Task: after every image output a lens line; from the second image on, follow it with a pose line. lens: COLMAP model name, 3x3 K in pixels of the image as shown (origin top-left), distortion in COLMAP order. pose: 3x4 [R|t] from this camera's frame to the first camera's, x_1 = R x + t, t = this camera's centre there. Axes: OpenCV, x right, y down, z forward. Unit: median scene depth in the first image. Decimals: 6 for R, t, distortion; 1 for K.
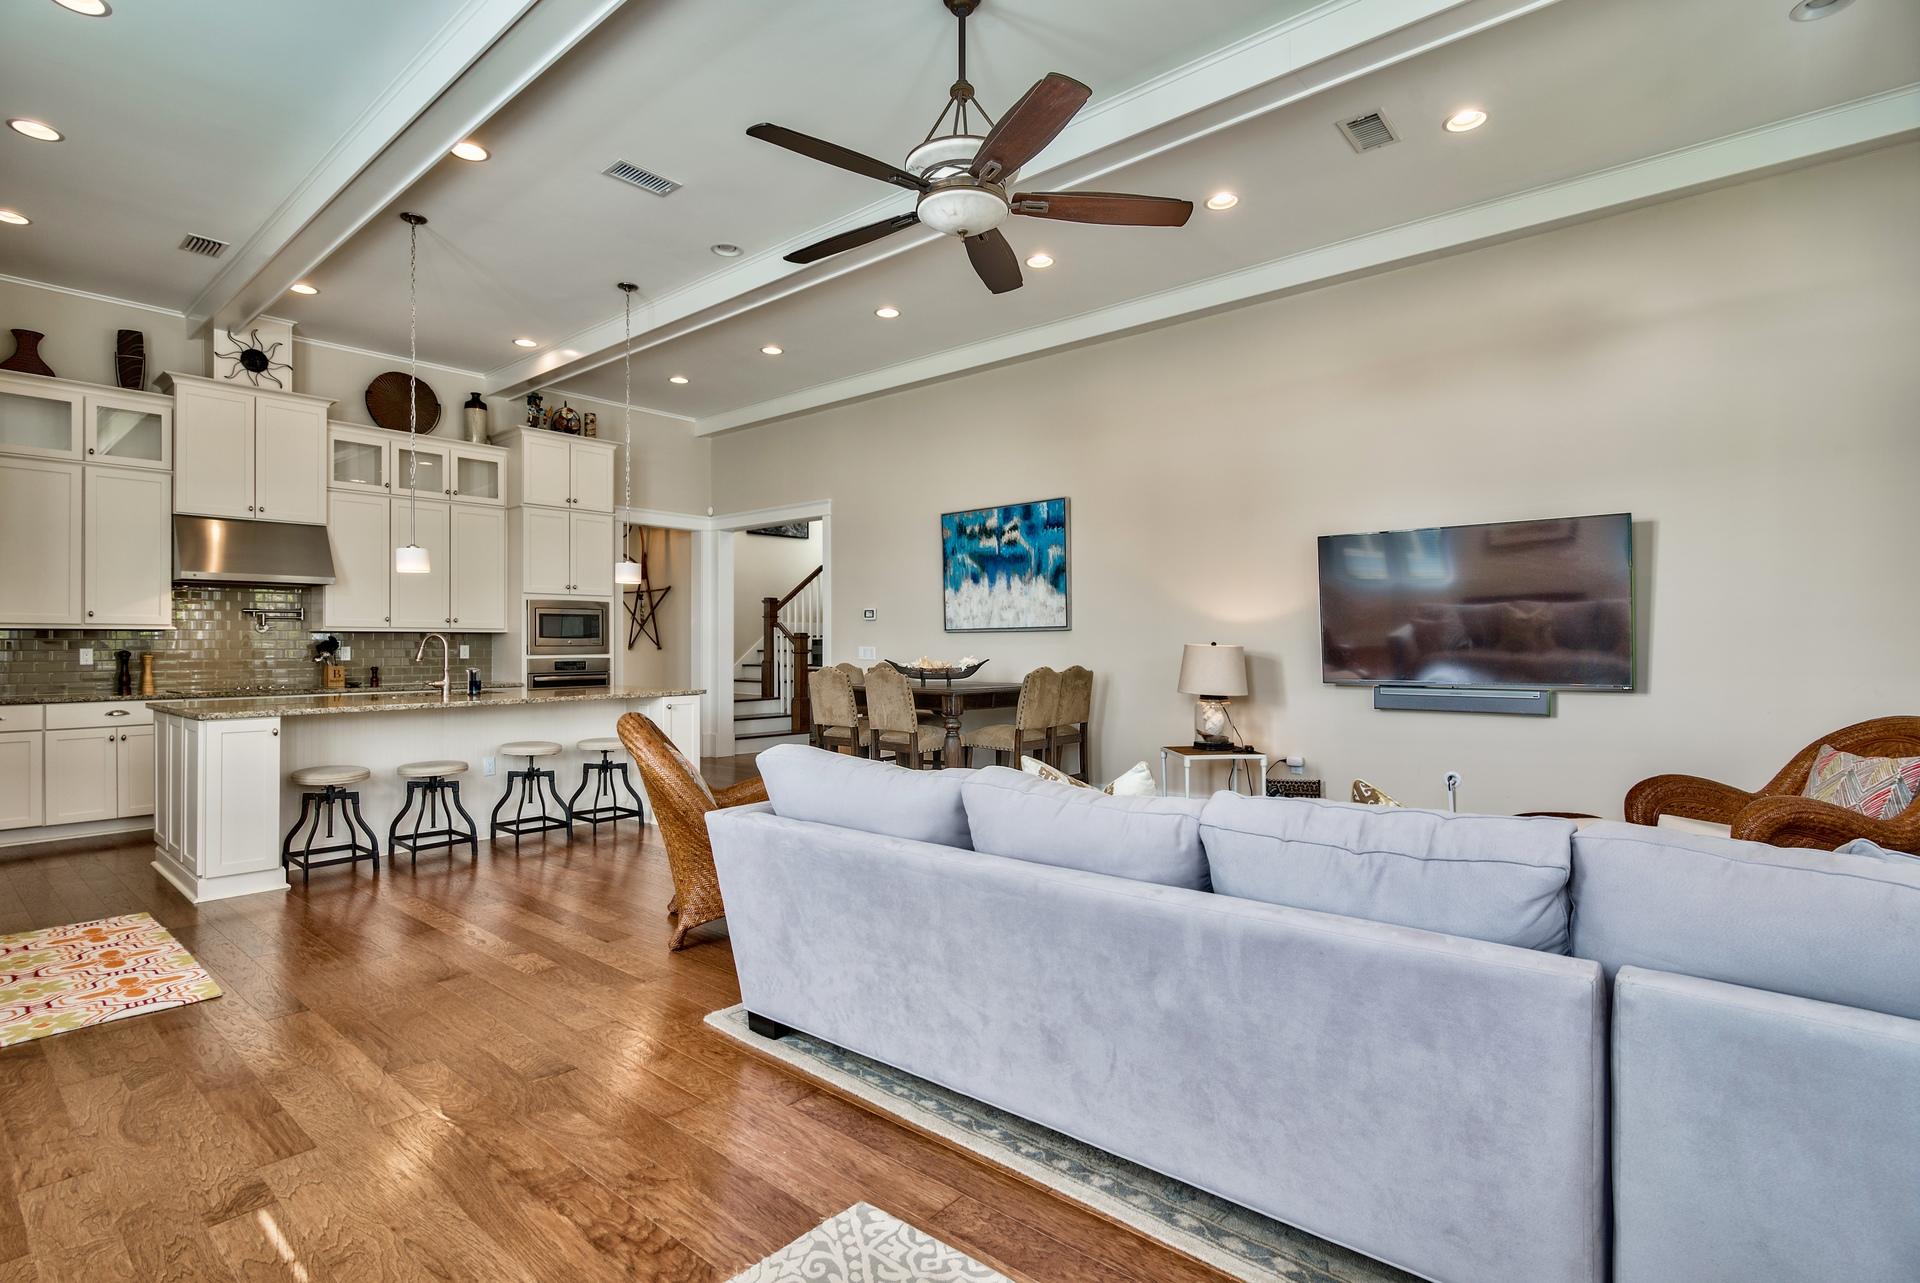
lens RADIAL K [[934.0, 0, 954.5], [0, 934.0, 647.6], [0, 0, 1]] dist [-0.007574, -0.001285]
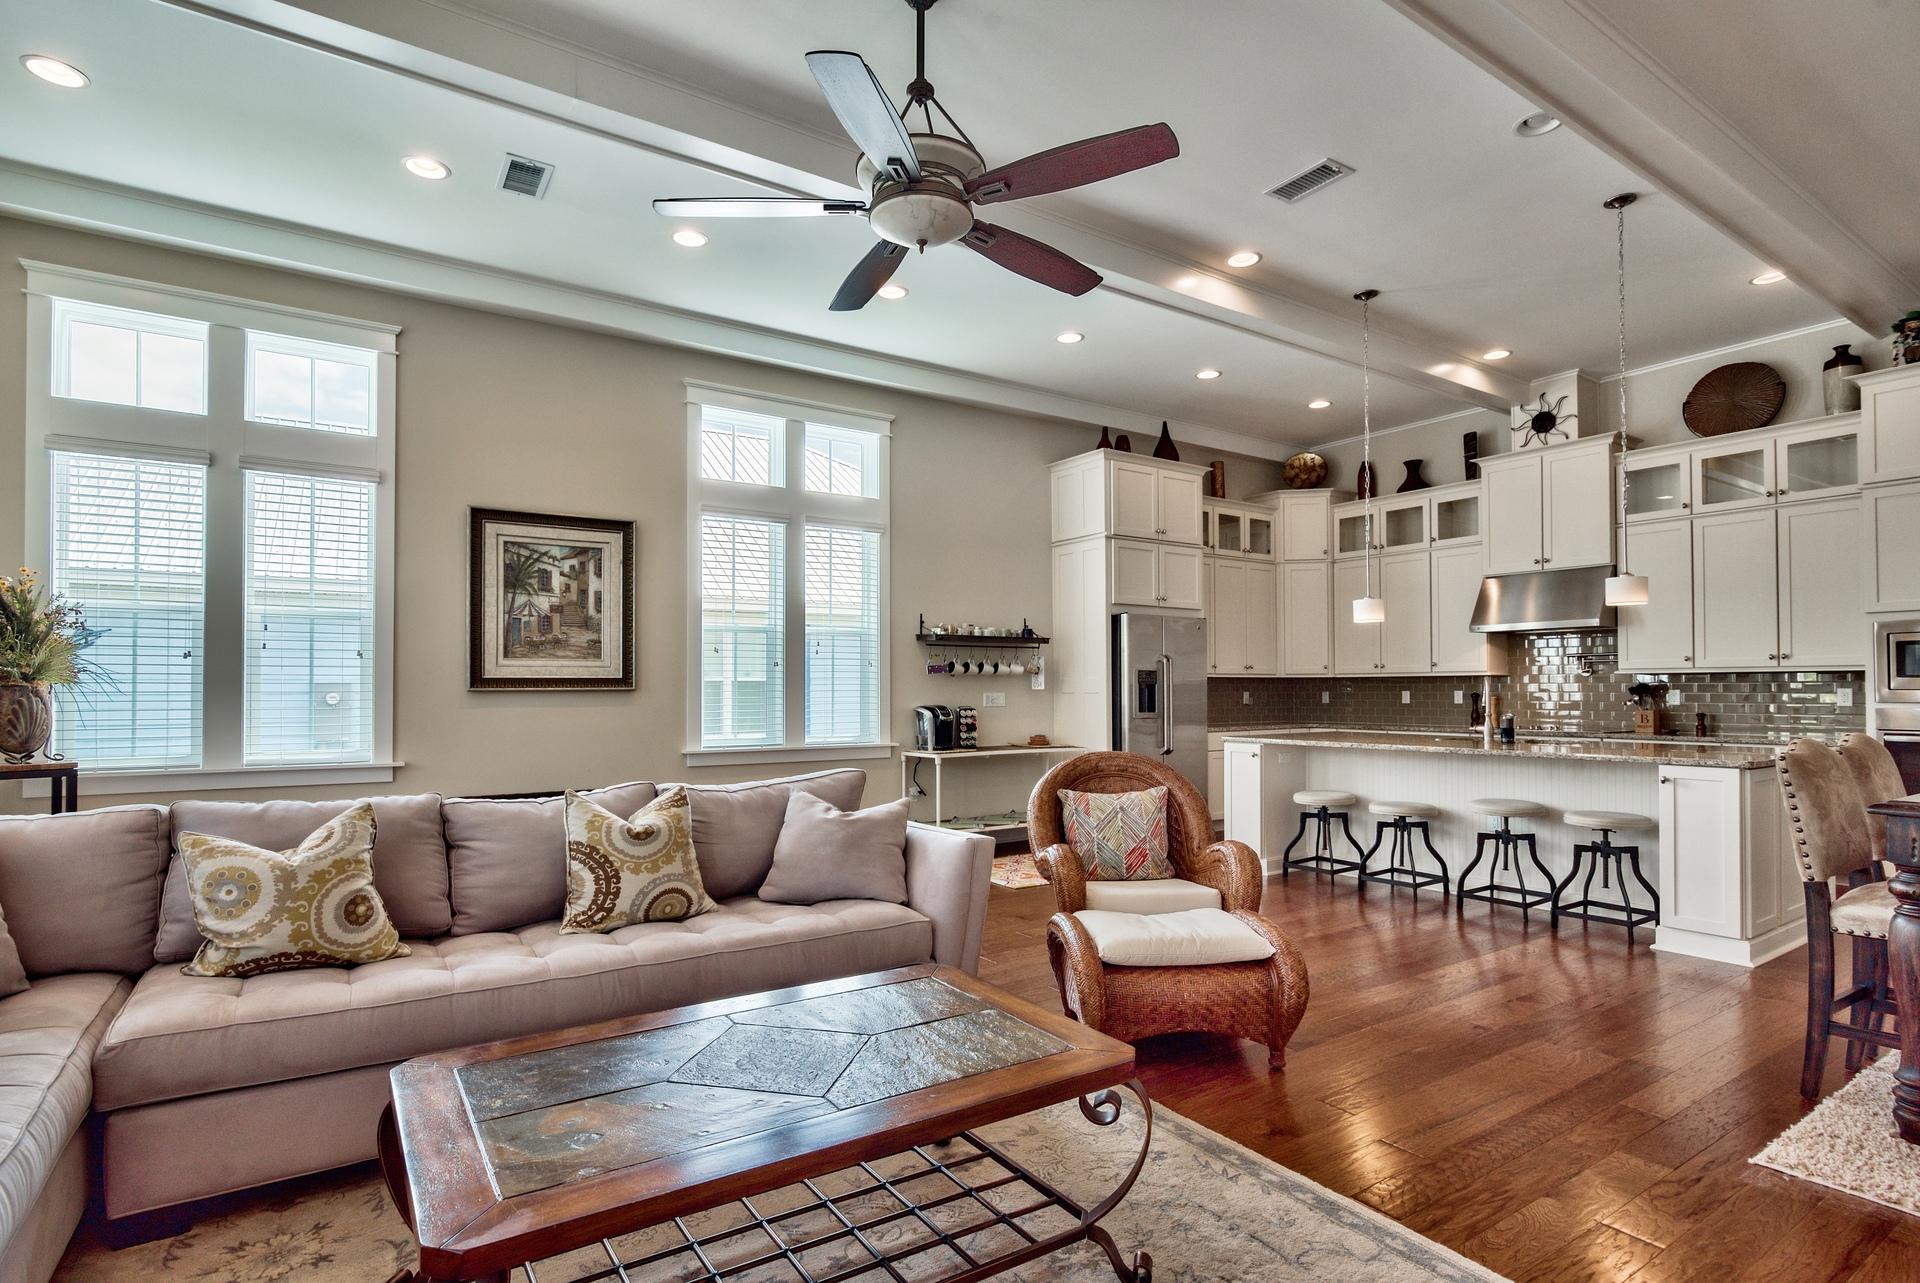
lens RADIAL K [[934.0, 0, 895.7], [0, 934.0, 678.0], [0, 0, 1]] dist [-0.007574, -0.001285]
pose [[-0.292219, -0.010835, -0.956290, 0.444017], [0.001723, 0.999928, -0.011856, -0.003692], [0.956350, -0.005112, -0.292179, 0.552429]]
